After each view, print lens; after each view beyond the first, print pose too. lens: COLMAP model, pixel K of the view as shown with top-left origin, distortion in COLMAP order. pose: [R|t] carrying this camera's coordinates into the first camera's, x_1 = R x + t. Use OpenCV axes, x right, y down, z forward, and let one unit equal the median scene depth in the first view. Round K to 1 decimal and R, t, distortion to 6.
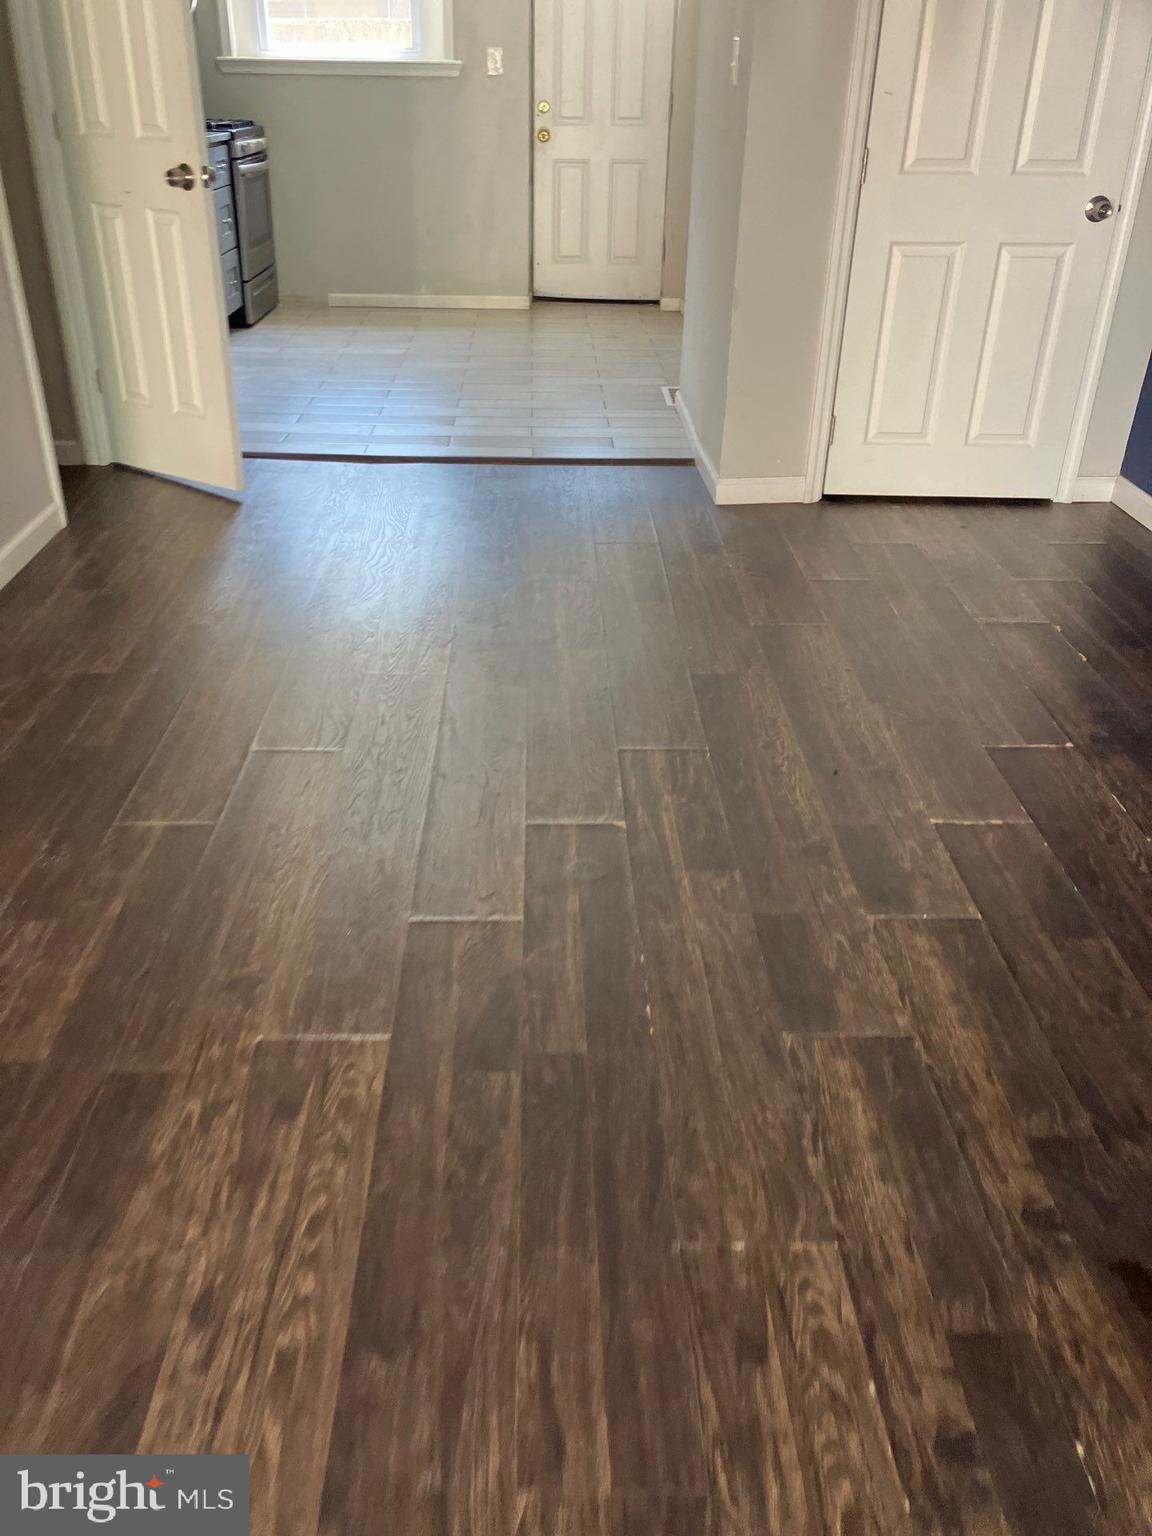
lens RADIAL K [[1233.7, 0, 544.2], [0, 1233.7, 768.8], [0, 0, 1]] dist [0.004851, 0.003568]
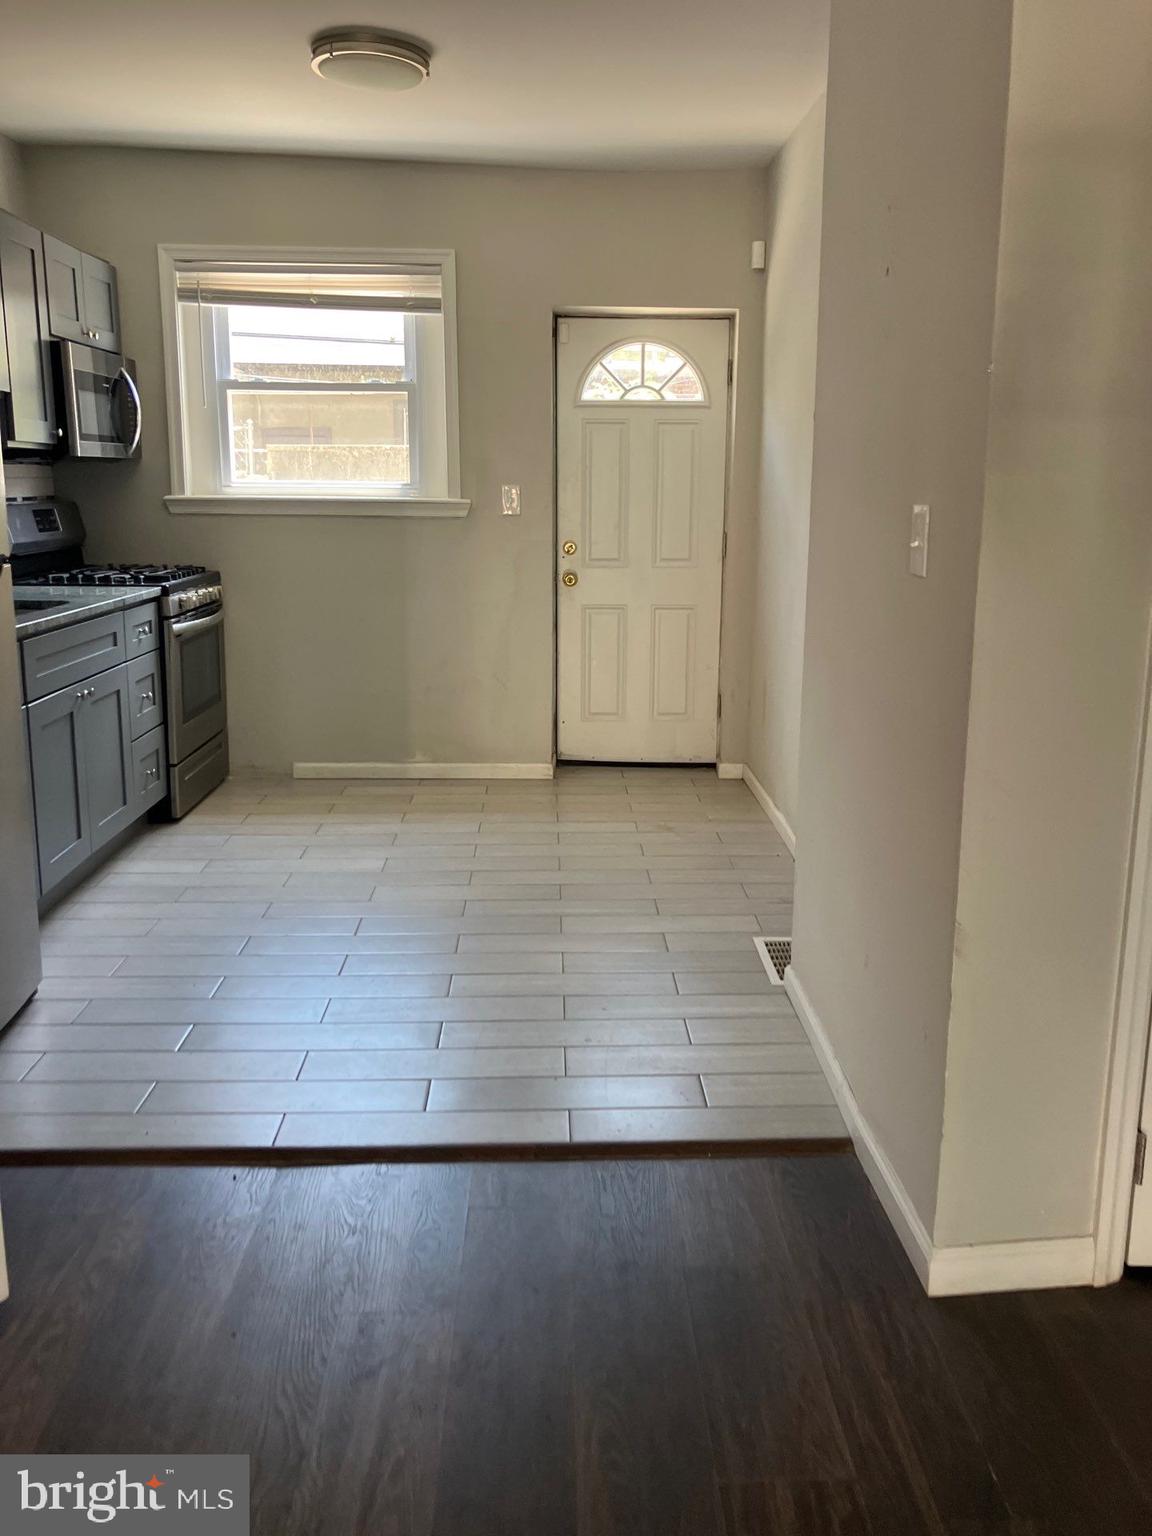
lens RADIAL K [[1234.7, 0, 586.2], [0, 1234.7, 733.5], [0, 0, 1]] dist [0.019162, -0.012762]
pose [[0.999704, -0.006659, 0.023395, -0.010135], [0.013489, 0.952129, -0.305400, -0.181478], [-0.020241, 0.305625, 0.951937, 0.279202]]
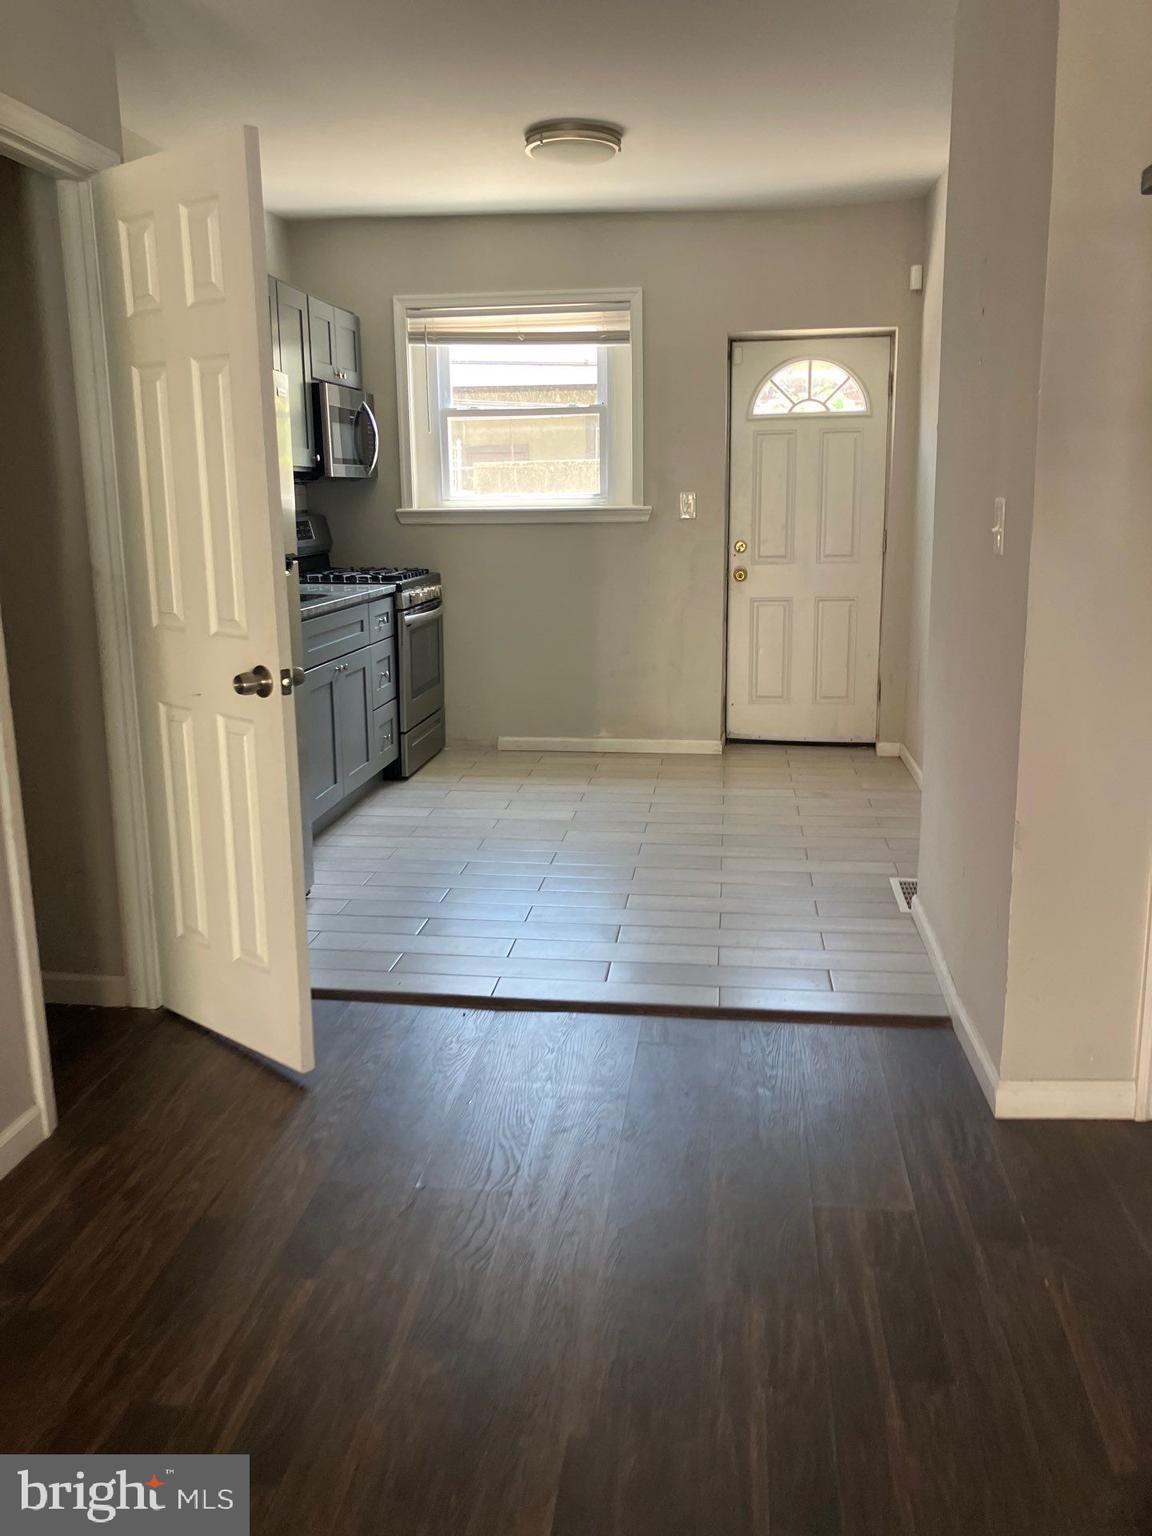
lens RADIAL K [[1220.9, 0, 556.1], [0, 1220.9, 745.4], [0, 0, 1]] dist [0.146791, -0.330635]
pose [[0.988424, 0.005341, -0.151622, 0.003514], [-0.051124, 0.952655, -0.299723, -0.123968], [0.142843, 0.304005, 0.941901, 0.178778]]
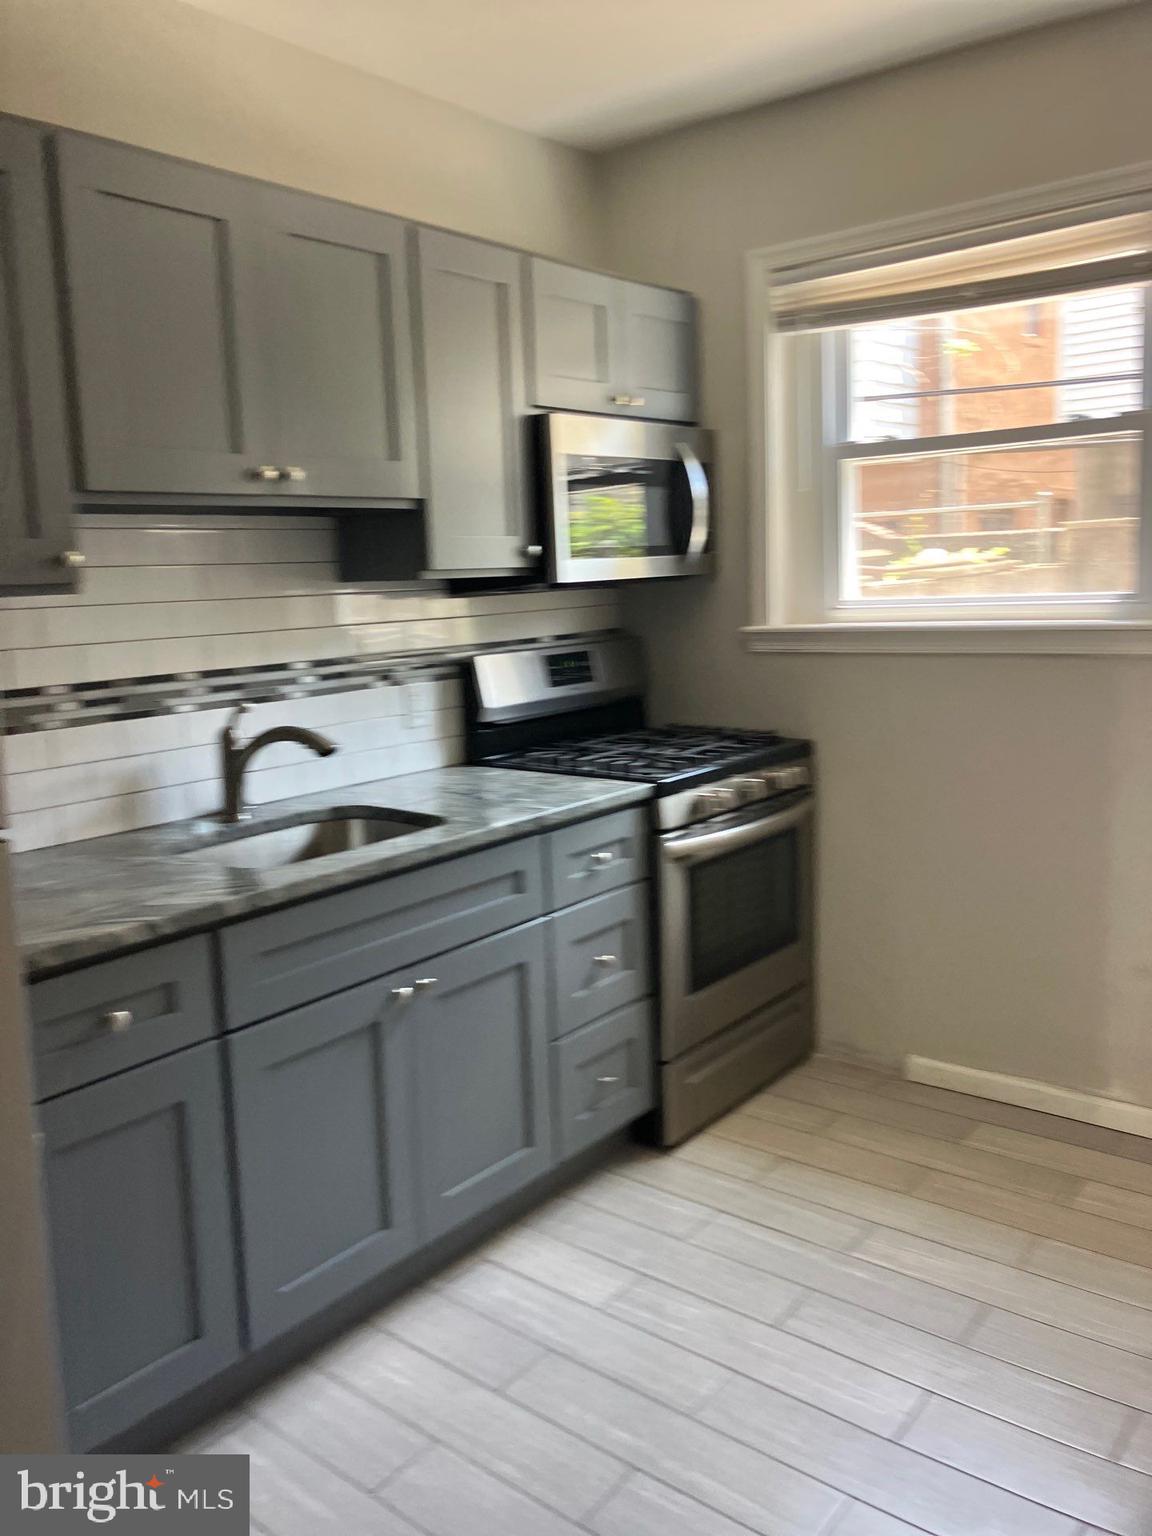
lens RADIAL K [[1238.7, 0, 537.8], [0, 1238.7, 755.2], [0, 0, 1]] dist [0.052746, -0.070788]
pose [[0.762286, 0.050372, -0.645277, 0.020123], [-0.271025, 0.930194, -0.247557, -0.372405], [0.587763, 0.363595, 0.722727, 0.588041]]
